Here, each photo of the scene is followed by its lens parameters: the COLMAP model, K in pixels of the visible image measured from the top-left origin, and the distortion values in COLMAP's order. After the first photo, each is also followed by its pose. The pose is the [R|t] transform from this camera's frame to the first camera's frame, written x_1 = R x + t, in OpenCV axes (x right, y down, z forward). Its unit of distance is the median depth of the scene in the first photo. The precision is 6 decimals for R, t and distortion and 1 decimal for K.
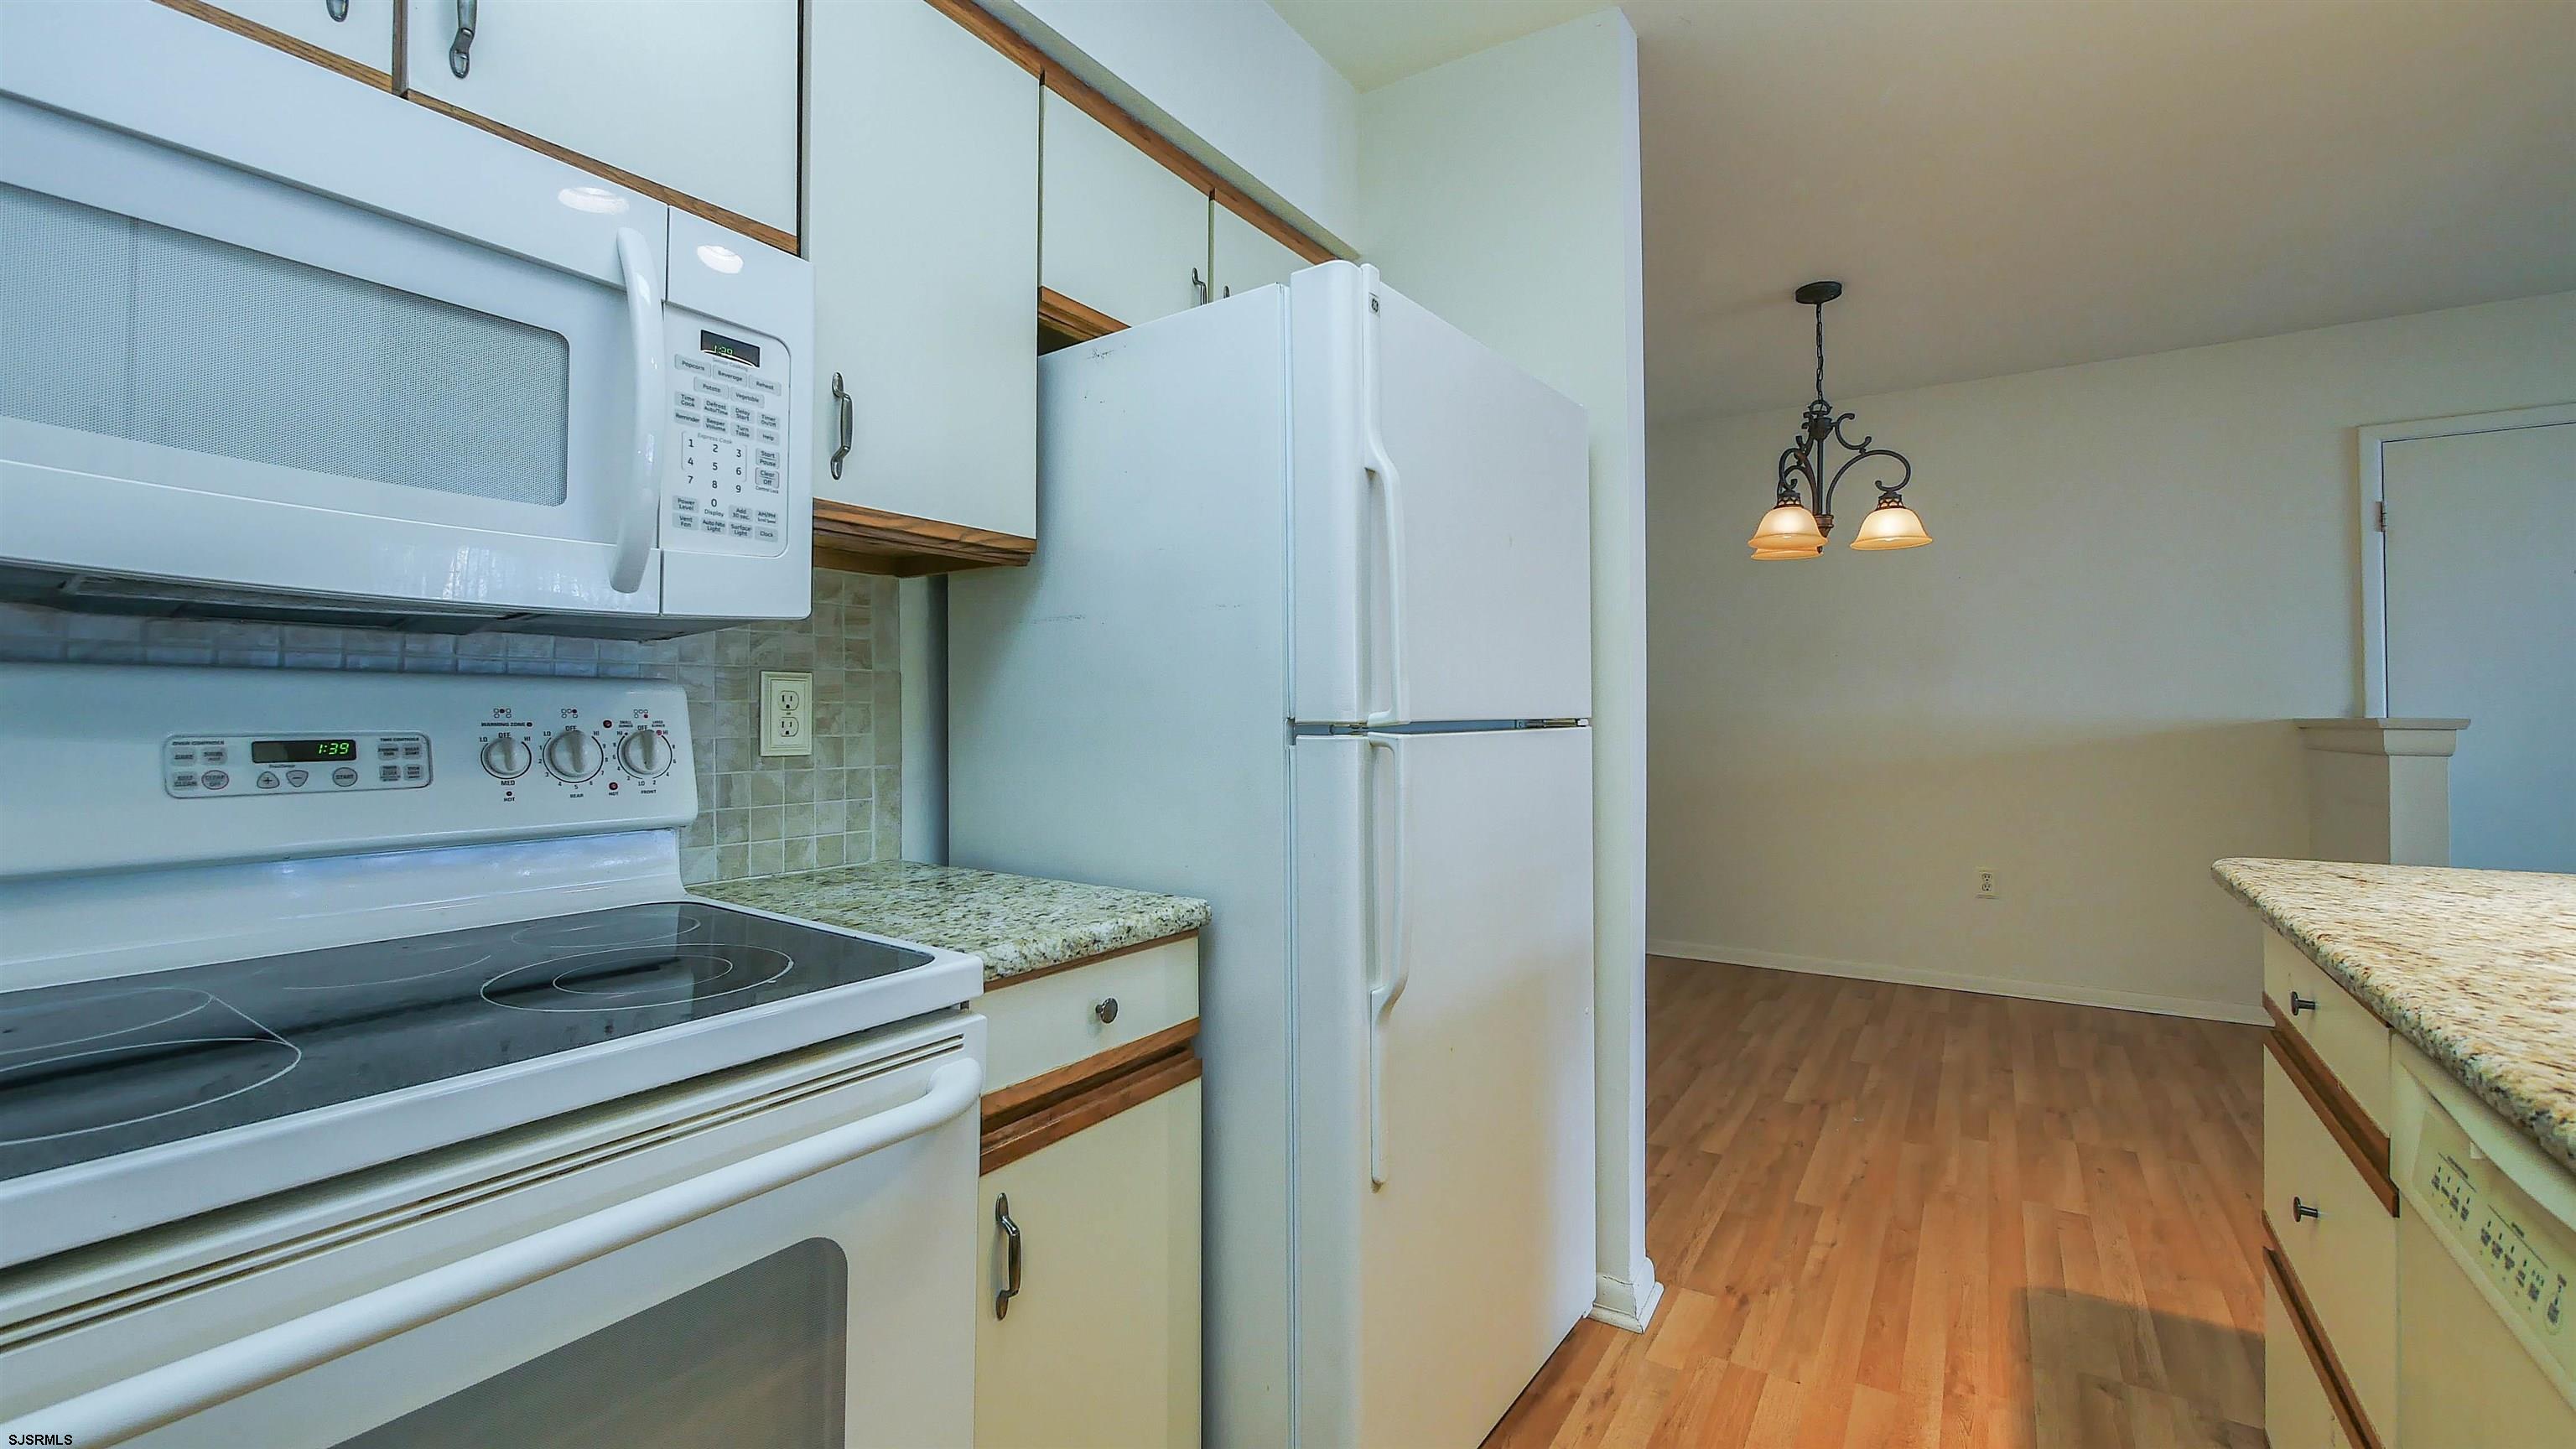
lens RADIAL K [[1064.2, 0, 1285.9], [0, 1064.2, 707.5], [0, 0, 1]] dist [0.000753, 0.000211]
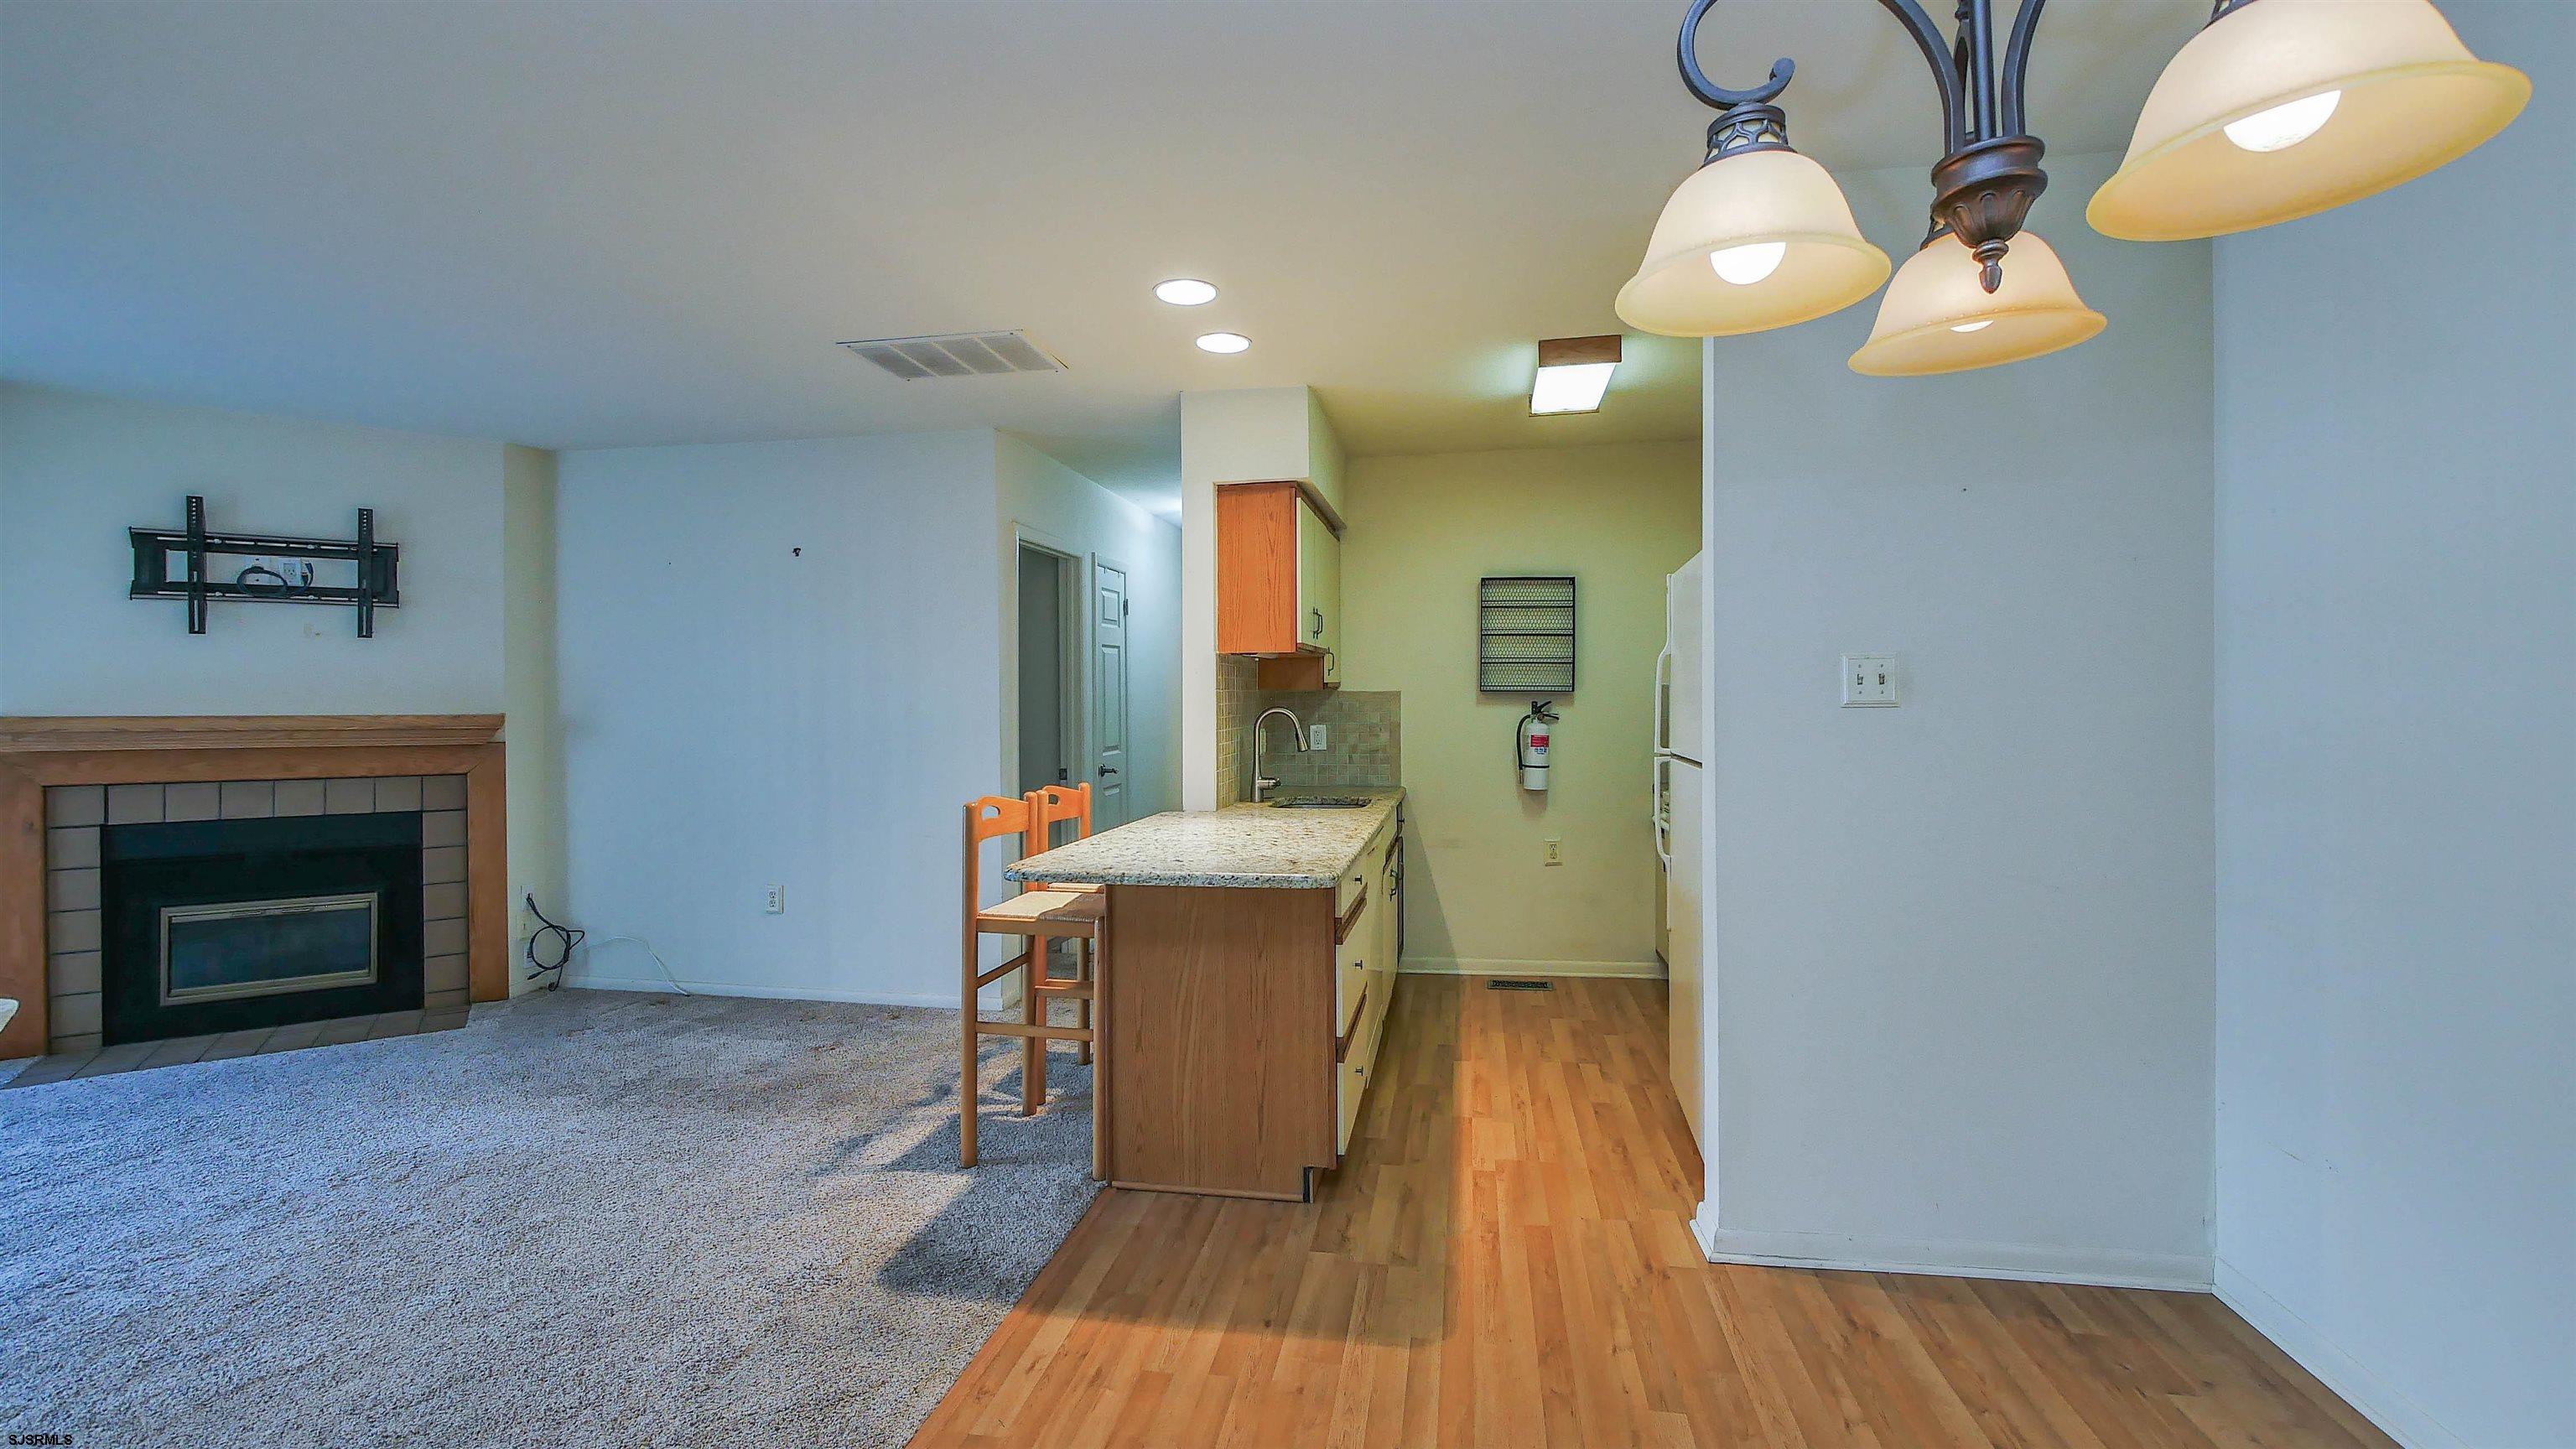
lens RADIAL K [[1061.1, 0, 1284.3], [0, 1061.1, 702.0], [0, 0, 1]] dist [-0.004103, -0.000003]
pose [[-0.916597, 0.008780, -0.399716, 1.372256], [0.012099, 0.999910, -0.005781, -0.073474], [0.399630, -0.010135, -0.916621, 2.086286]]
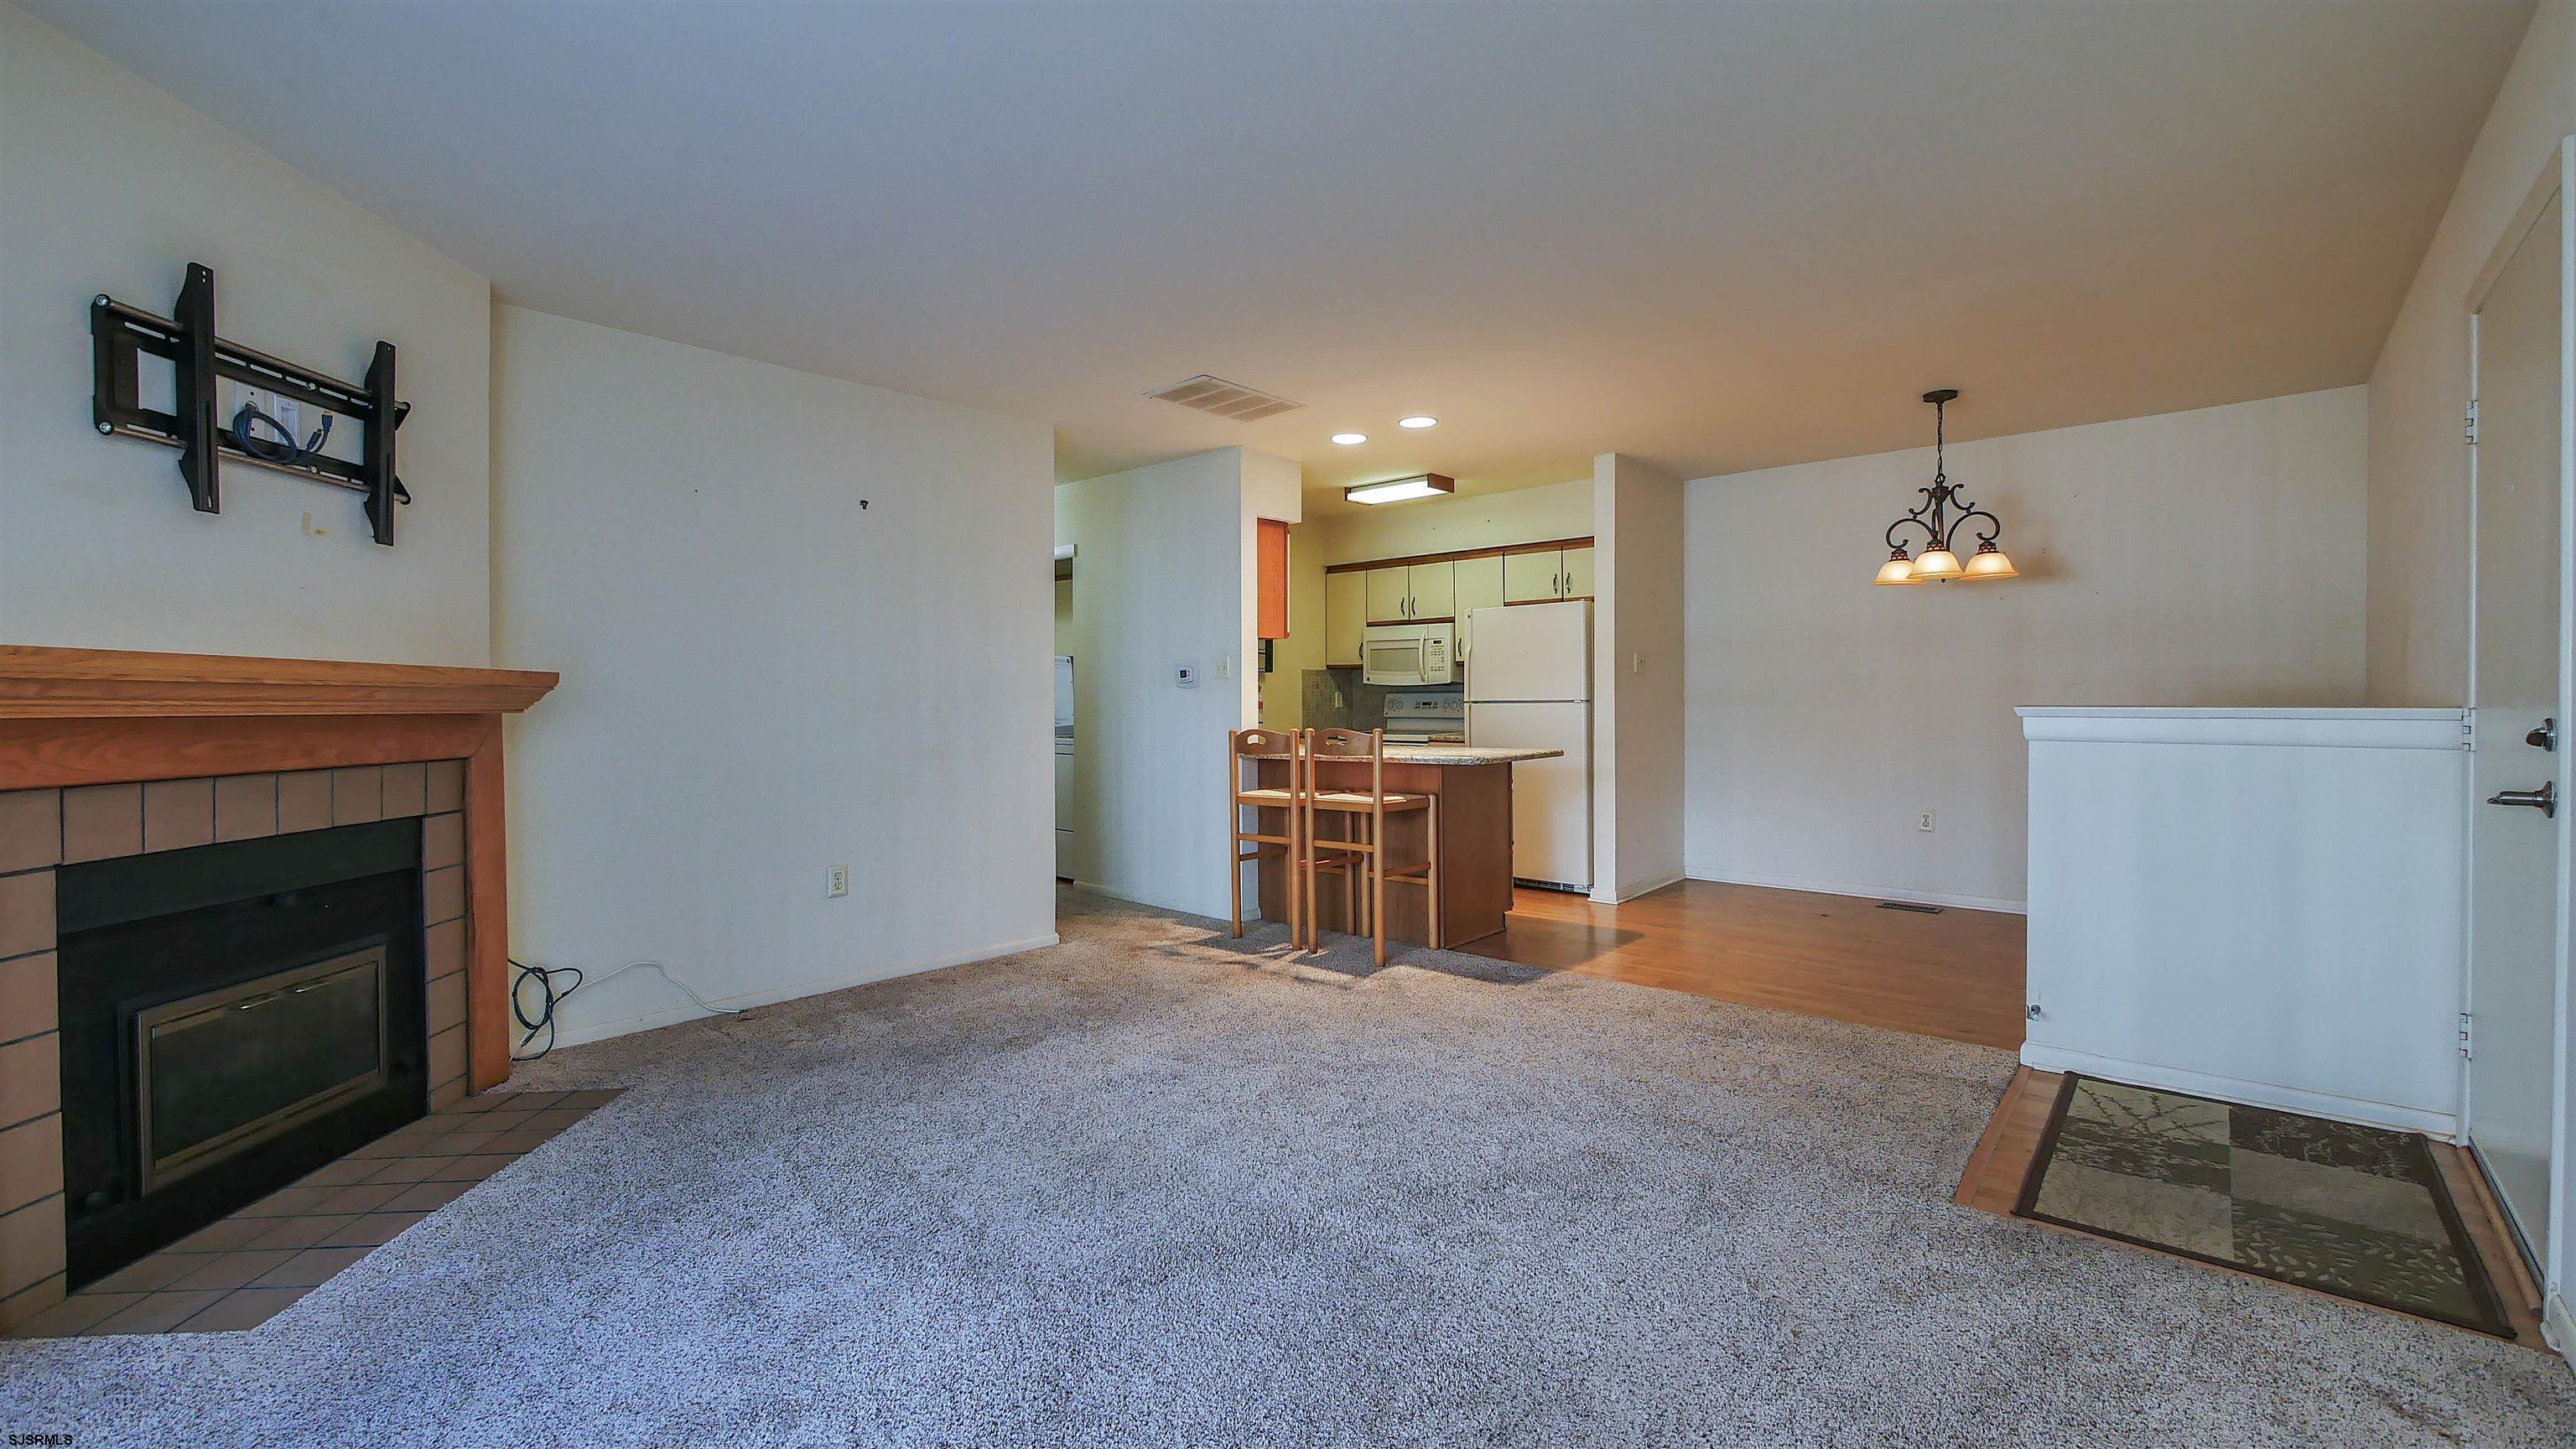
lens RADIAL K [[1060.3, 0, 1288.2], [0, 1060.3, 704.9], [0, 0, 1]] dist [-0.006251, 0.000726]
pose [[-0.143697, 0.012535, -0.989542, 3.572951], [0.017508, 0.999795, 0.010123, -0.022612], [0.989467, -0.015870, -0.143887, 0.614174]]
